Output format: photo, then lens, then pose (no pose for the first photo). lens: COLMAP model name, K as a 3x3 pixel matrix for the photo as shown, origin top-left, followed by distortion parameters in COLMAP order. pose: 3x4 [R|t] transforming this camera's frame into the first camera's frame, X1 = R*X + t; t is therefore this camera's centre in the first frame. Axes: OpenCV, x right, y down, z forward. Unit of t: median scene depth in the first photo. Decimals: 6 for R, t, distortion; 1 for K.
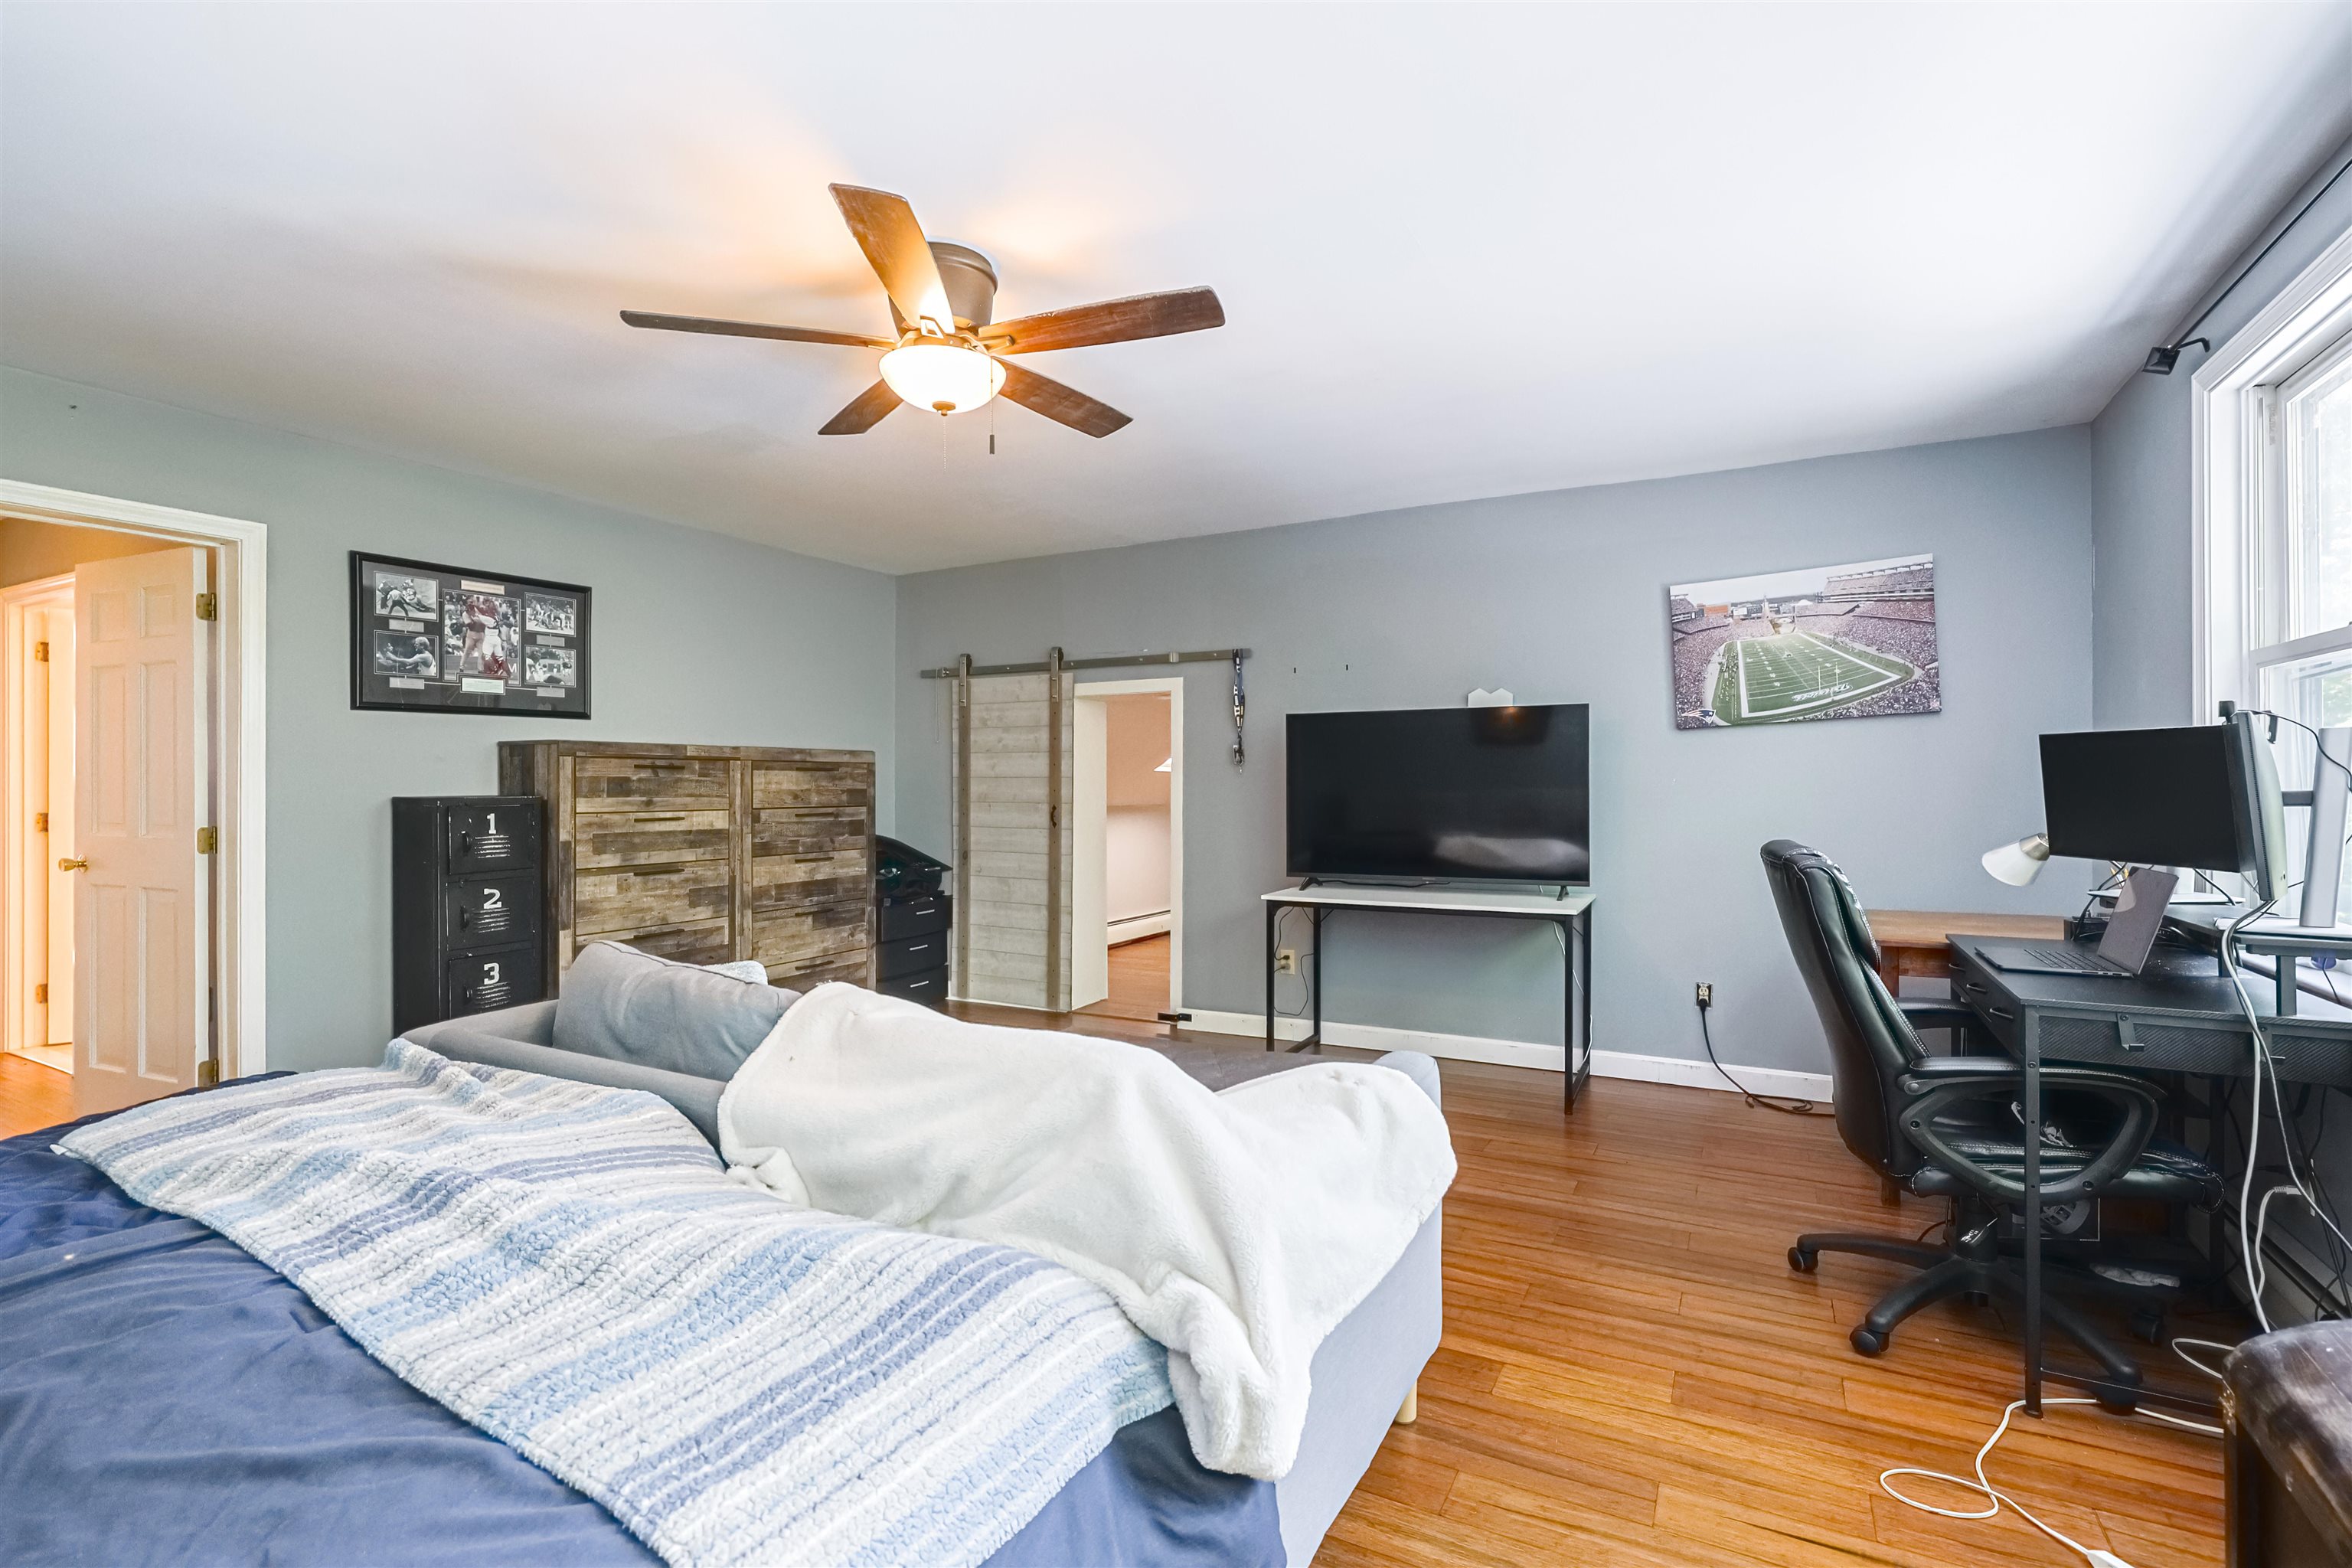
lens RADIAL K [[1069.8, 0, 1170.4], [0, 1069.8, 778.3], [0, 0, 1]] dist [0.001415, 0.000864]
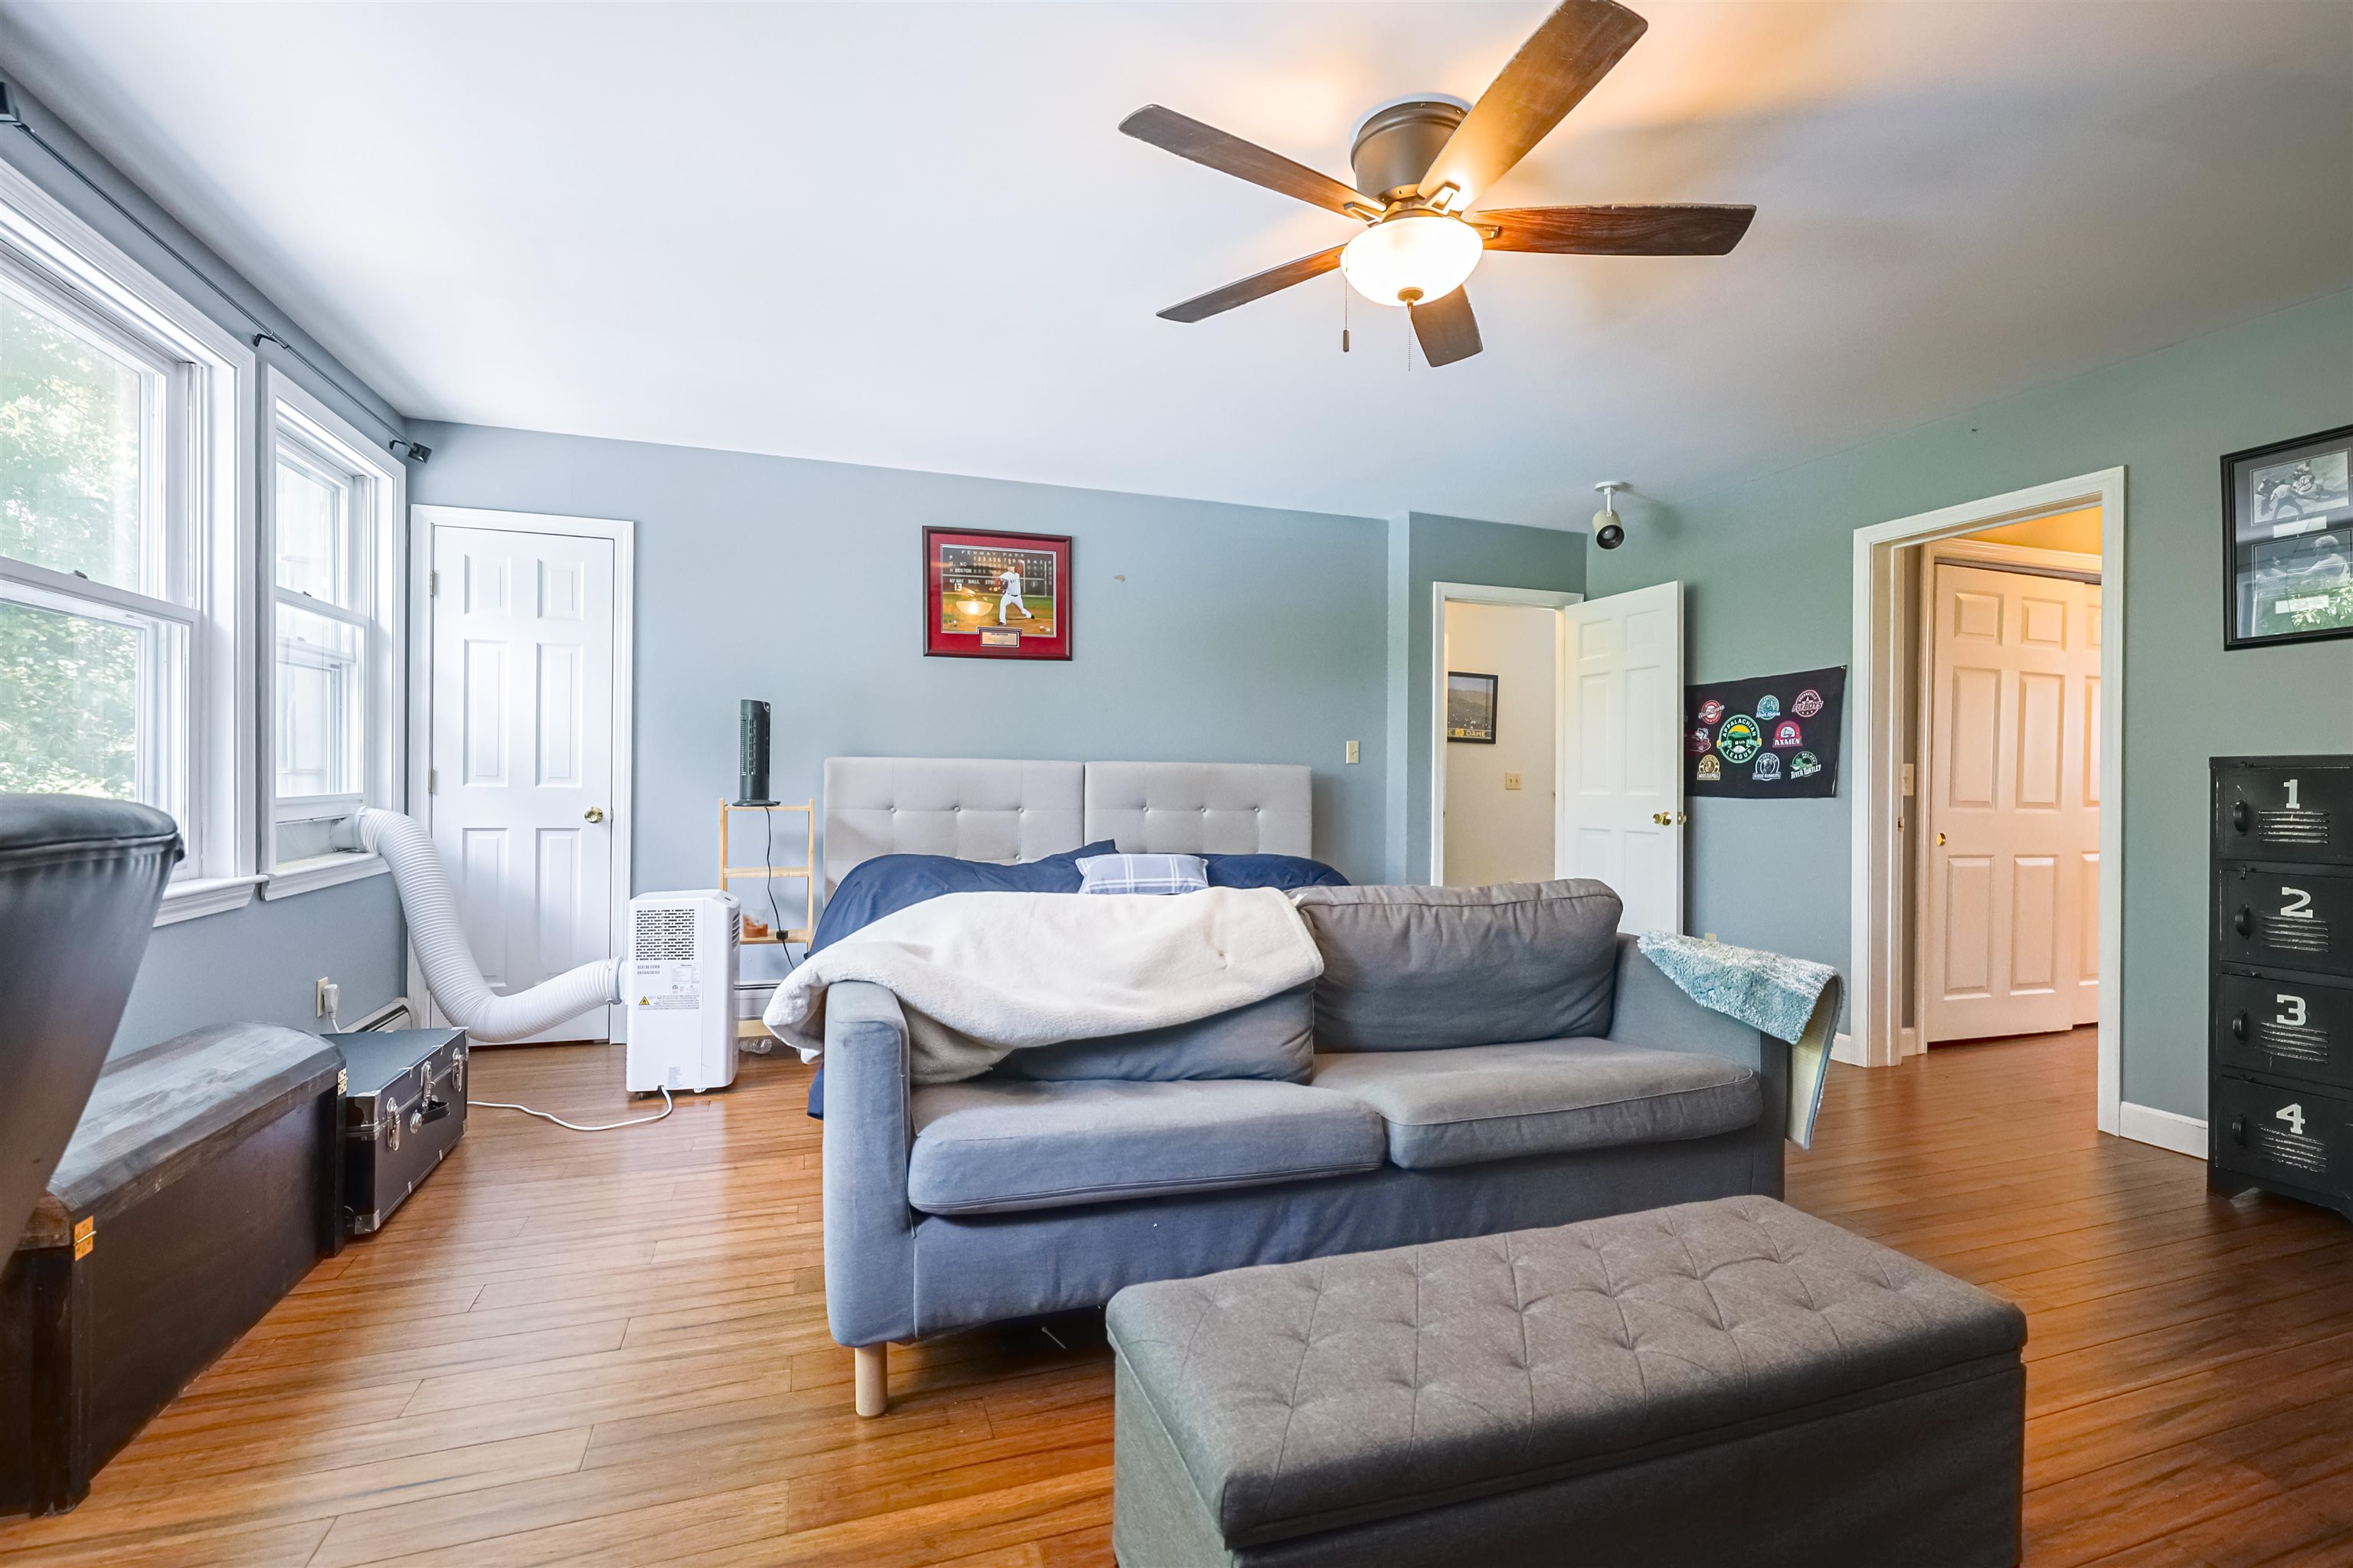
lens RADIAL K [[1070.3, 0, 1174.7], [0, 1070.3, 781.7], [0, 0, 1]] dist [0.001415, 0.000864]
pose [[-0.683181, 0.003287, -0.730241, 0.366432], [-0.002797, 0.999971, 0.007118, 0.031450], [0.730243, 0.006905, -0.683152, 0.945261]]
